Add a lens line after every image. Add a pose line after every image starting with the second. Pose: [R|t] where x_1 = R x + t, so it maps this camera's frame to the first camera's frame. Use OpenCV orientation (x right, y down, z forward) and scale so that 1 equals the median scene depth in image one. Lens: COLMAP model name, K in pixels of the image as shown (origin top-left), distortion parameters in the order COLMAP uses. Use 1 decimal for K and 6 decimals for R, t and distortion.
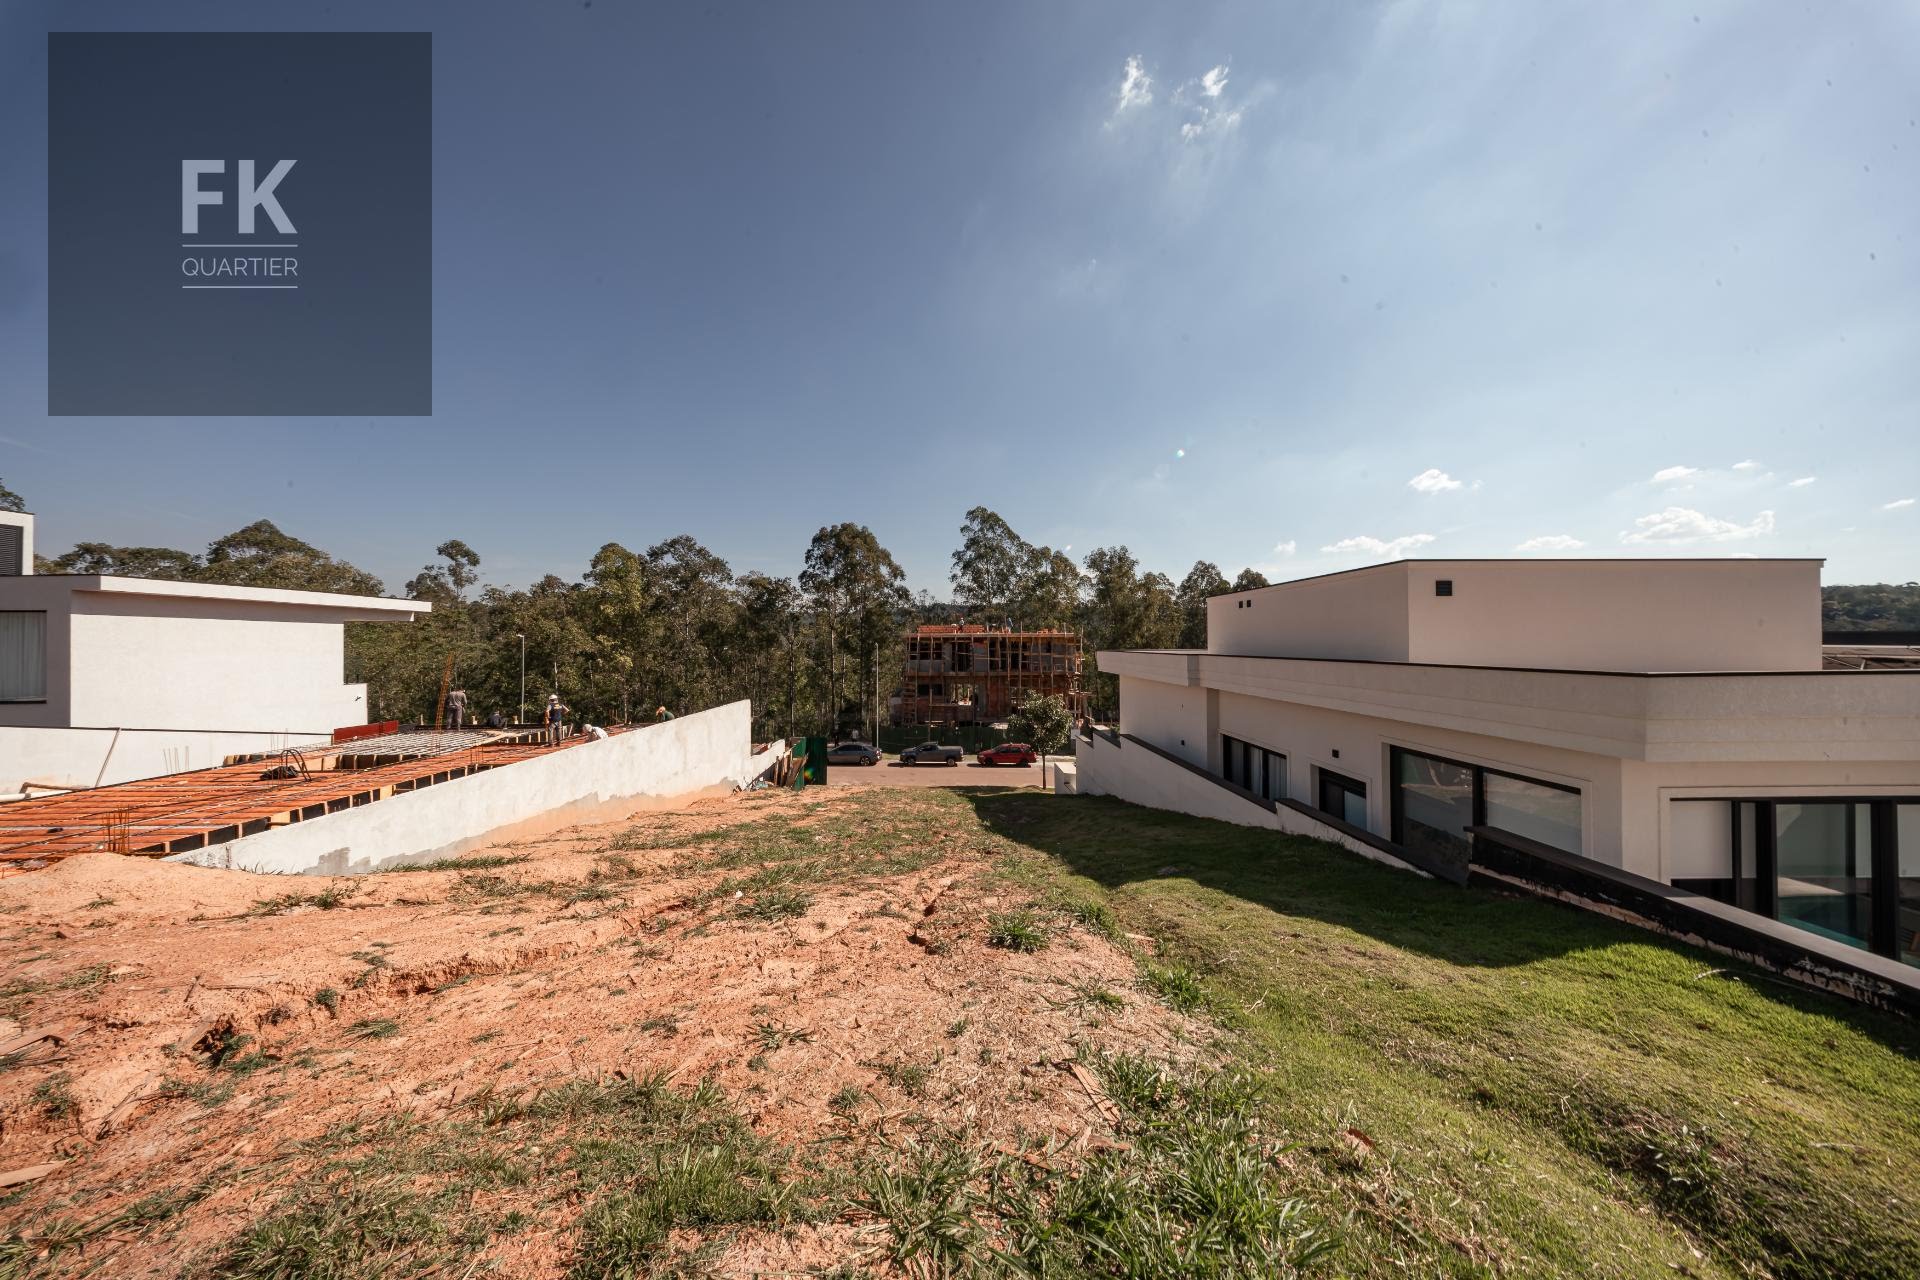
lens RADIAL K [[562.6, 0, 965.8], [0, 562.6, 634.8], [0, 0, 1]] dist [0.000894, -0.000513]
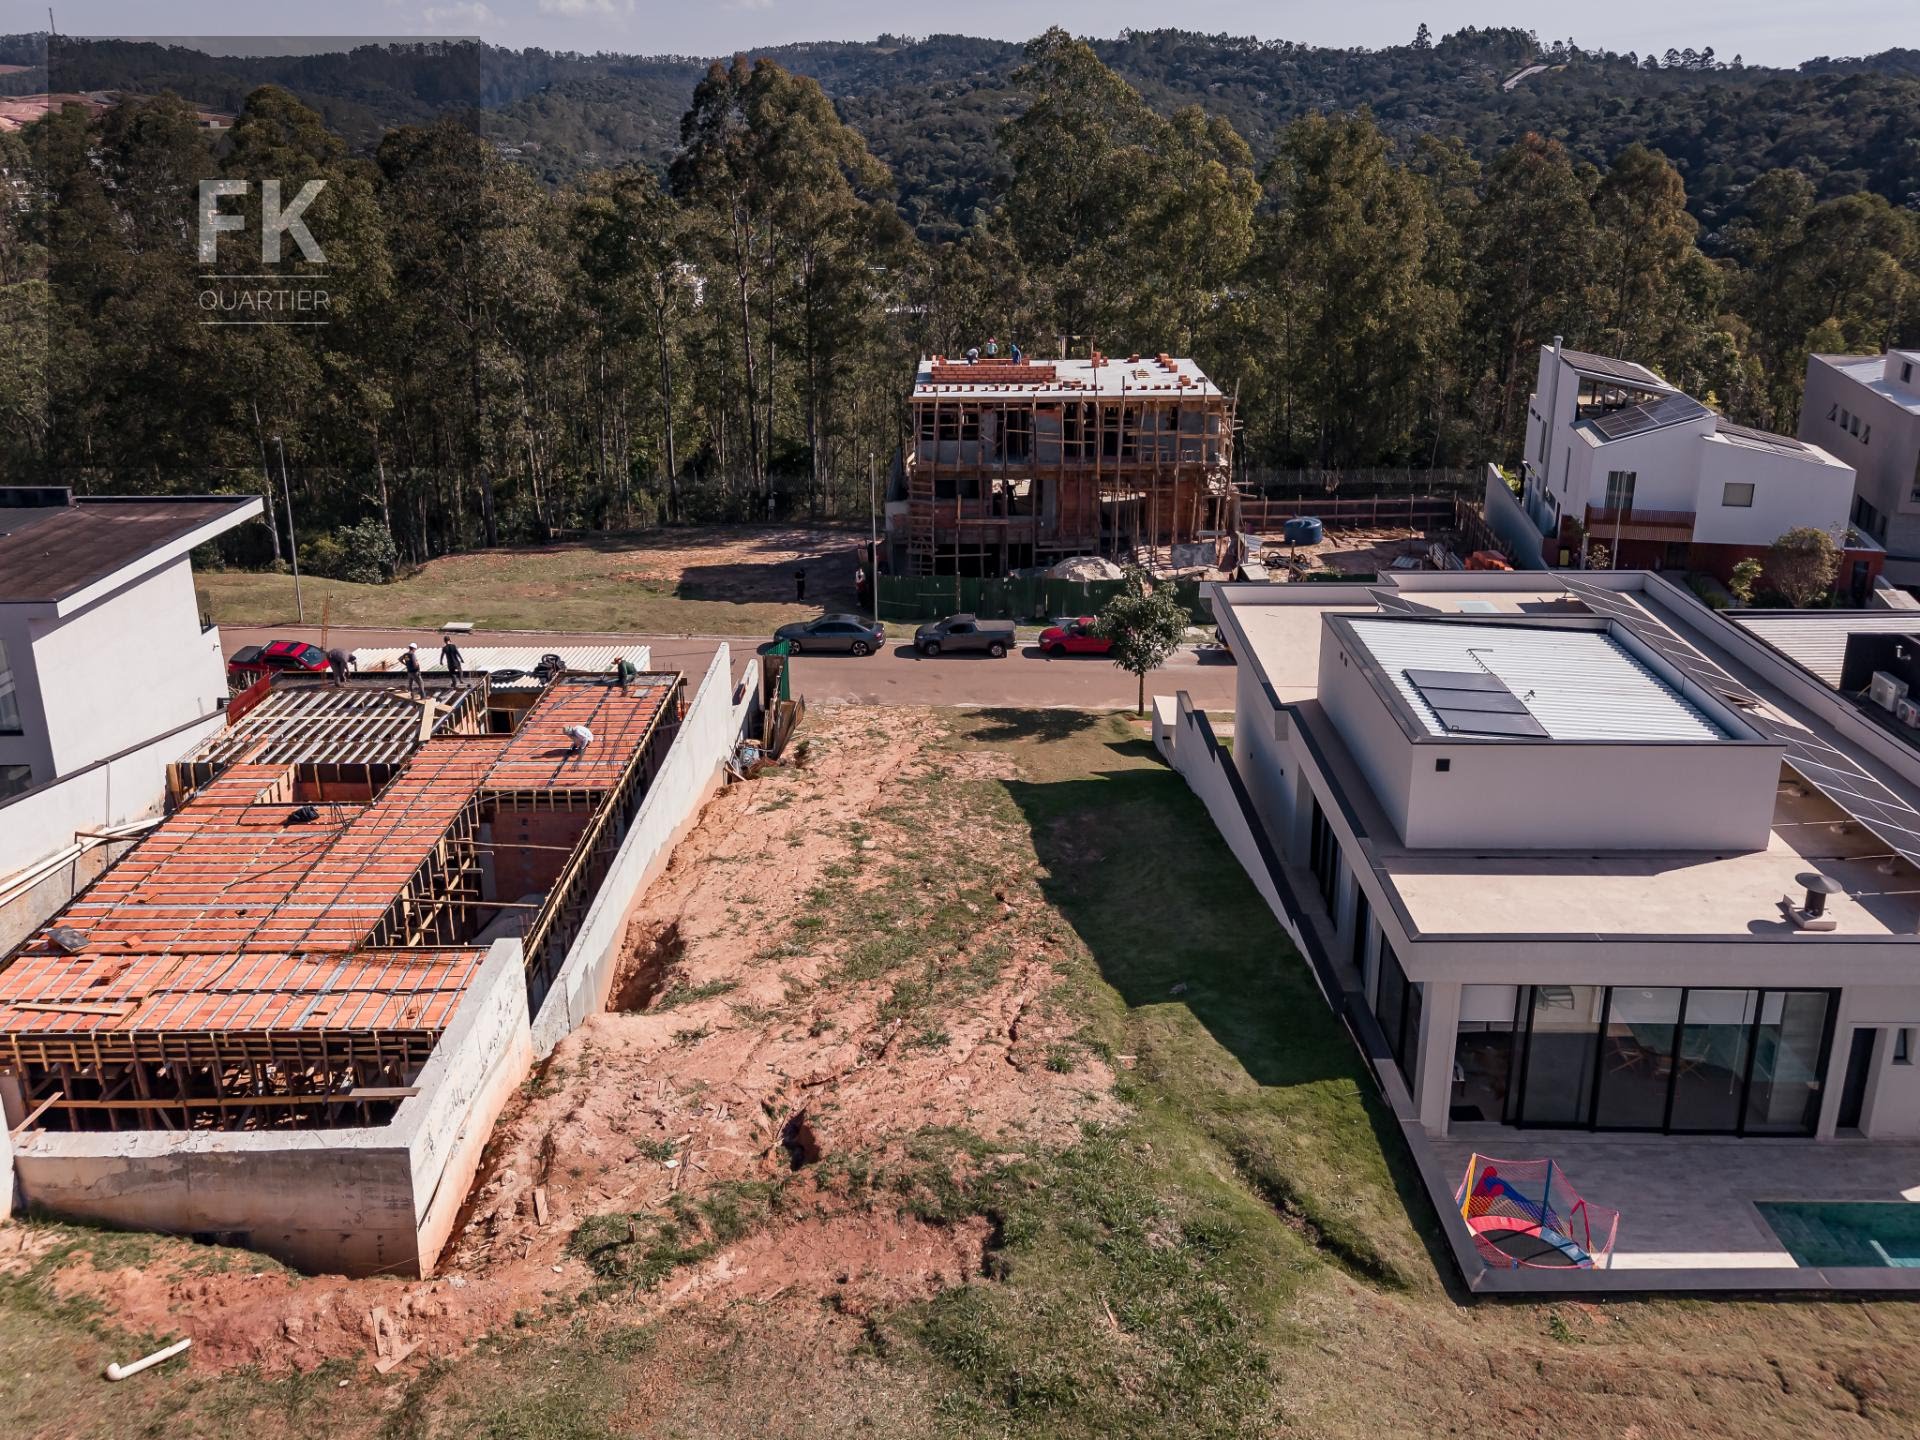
lens RADIAL K [[1353.3, 0, 977.3], [0, 1353.3, 509.4], [0, 0, 1]] dist [0.013900, -0.010768]
pose [[0.999640, 0.012584, -0.023694, -0.011336], [-0.005469, 0.960200, 0.279261, -0.262508], [0.026265, -0.279031, 0.959923, -0.301398]]
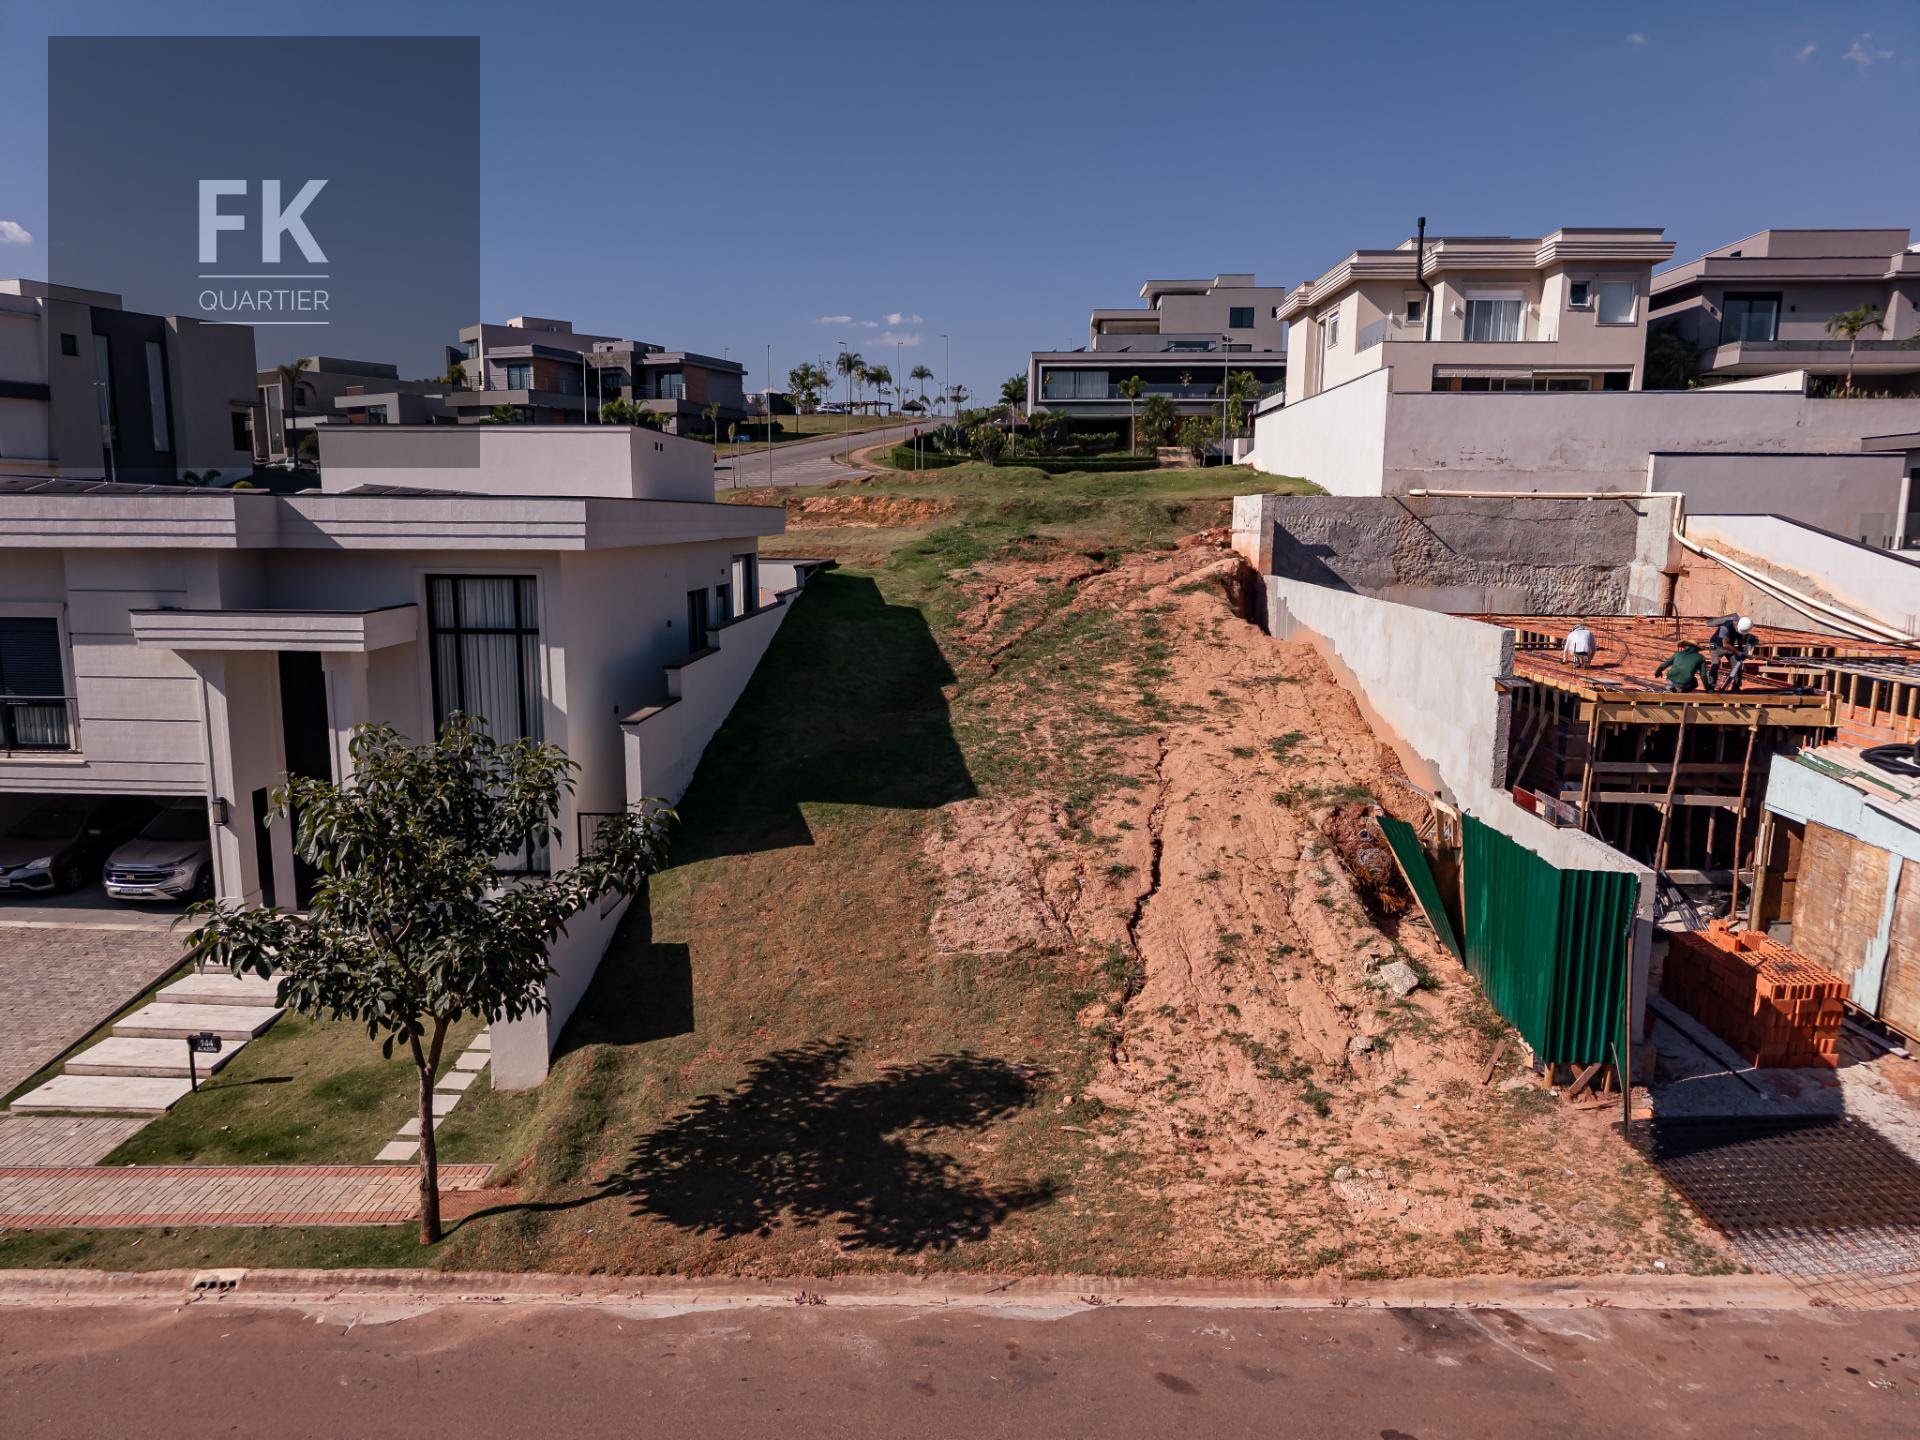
lens RADIAL K [[1276.4, 0, 963.5], [0, 1276.4, 722.1], [0, 0, 1]] dist [0.020645, -0.019852]
pose [[-0.997435, -0.006982, 0.071239, -0.044220], [0.003186, 0.989916, 0.141620, 0.027678], [-0.071510, 0.141483, -0.987354, 0.915458]]
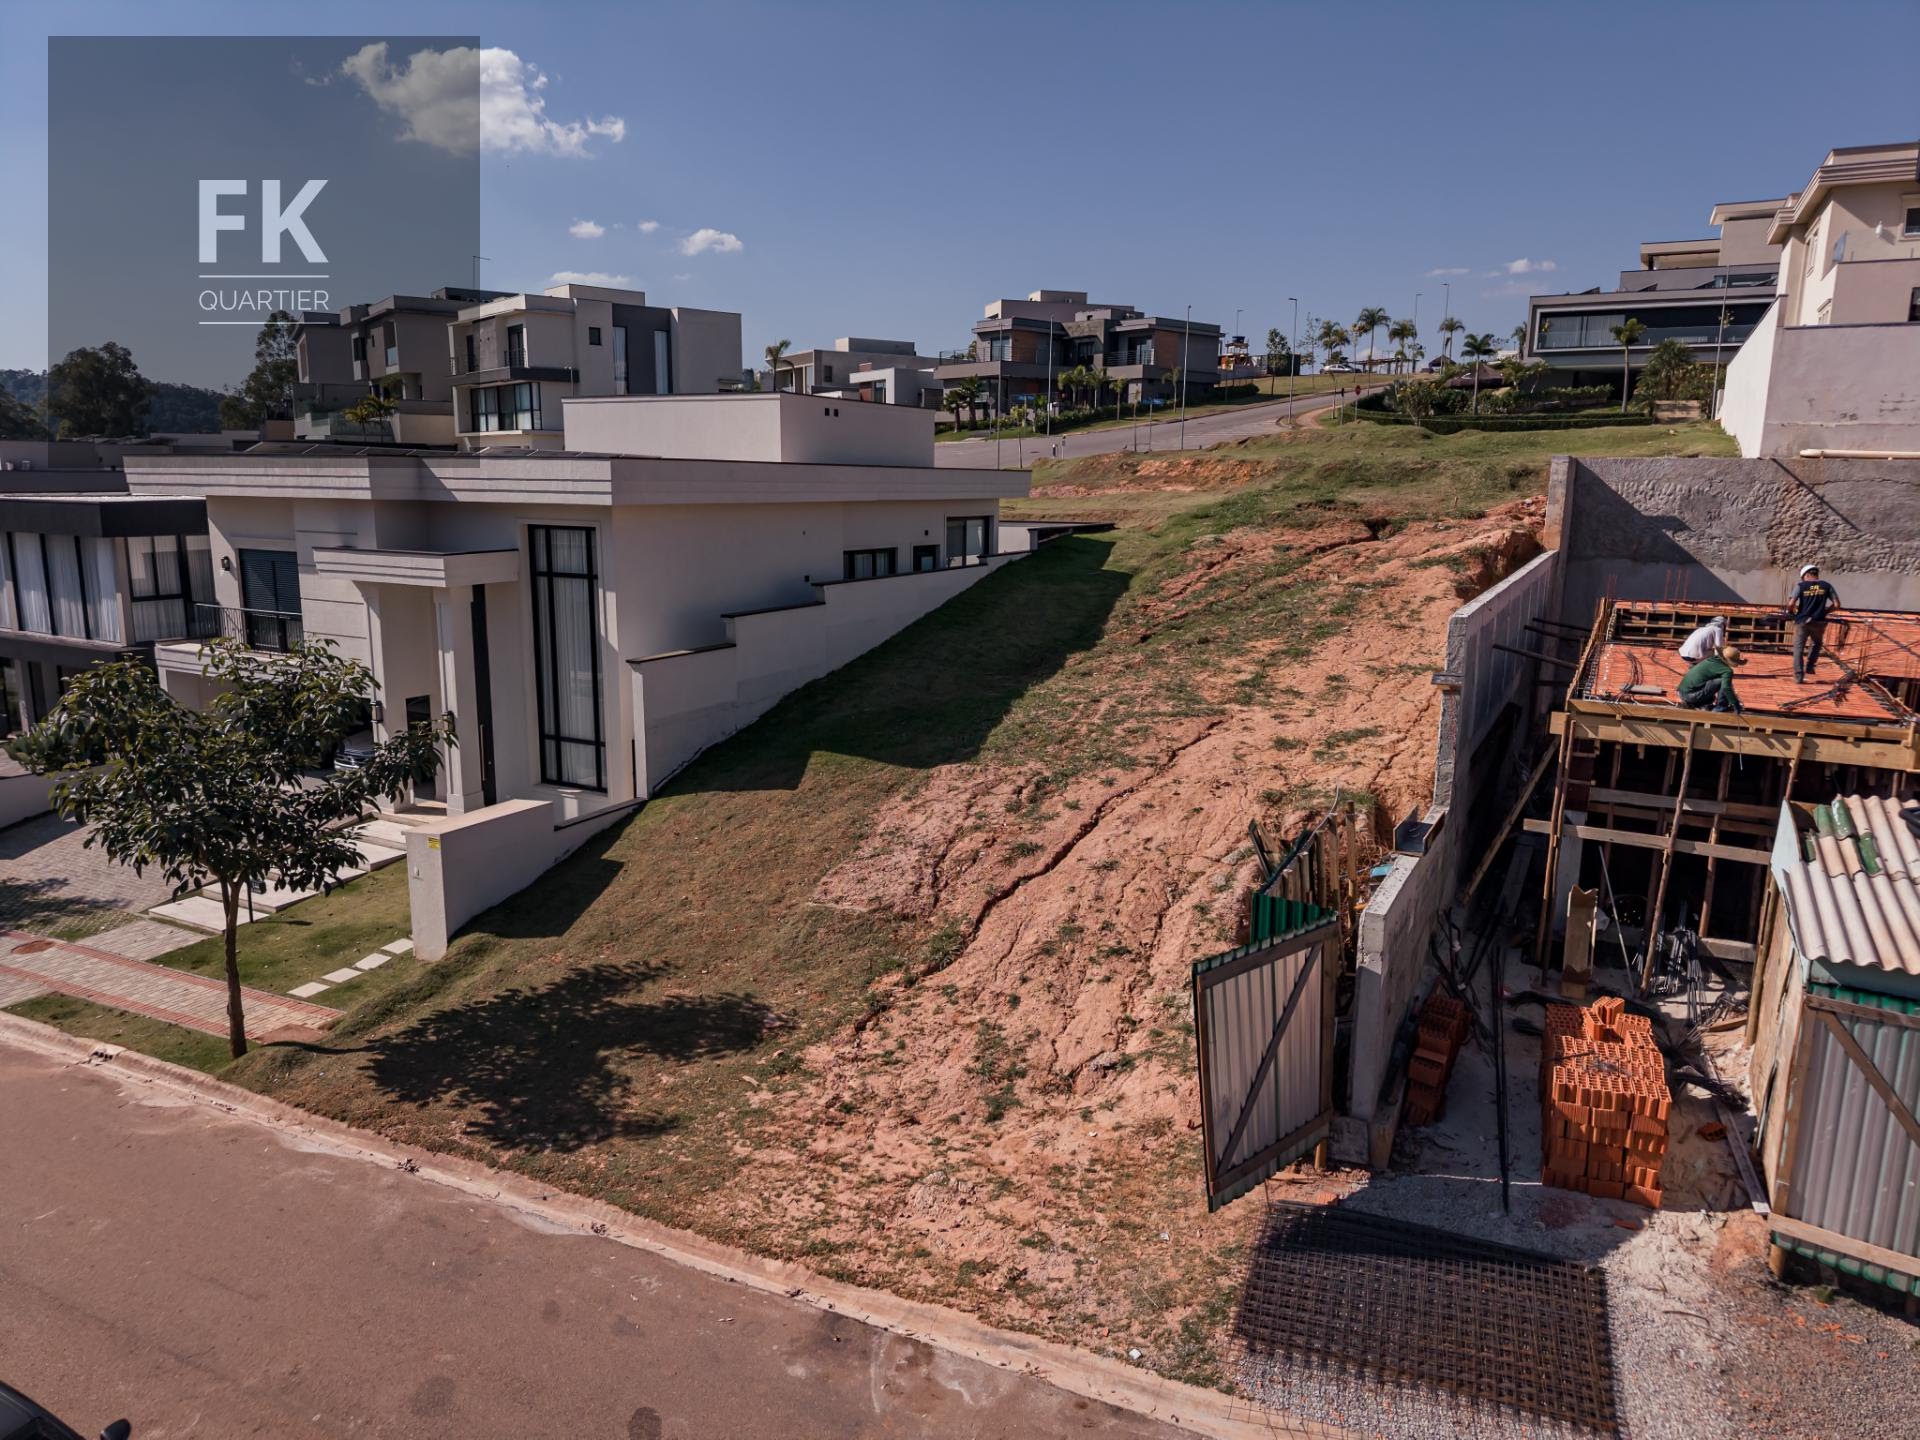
lens RADIAL K [[1276.4, 0, 966.1], [0, 1276.4, 723.7], [0, 0, 1]] dist [0.020645, -0.019852]
pose [[-0.872692, -0.092020, 0.479522, -0.241724], [-0.010528, 0.985399, 0.169936, 0.028747], [-0.488158, 0.143254, -0.860918, 0.853274]]
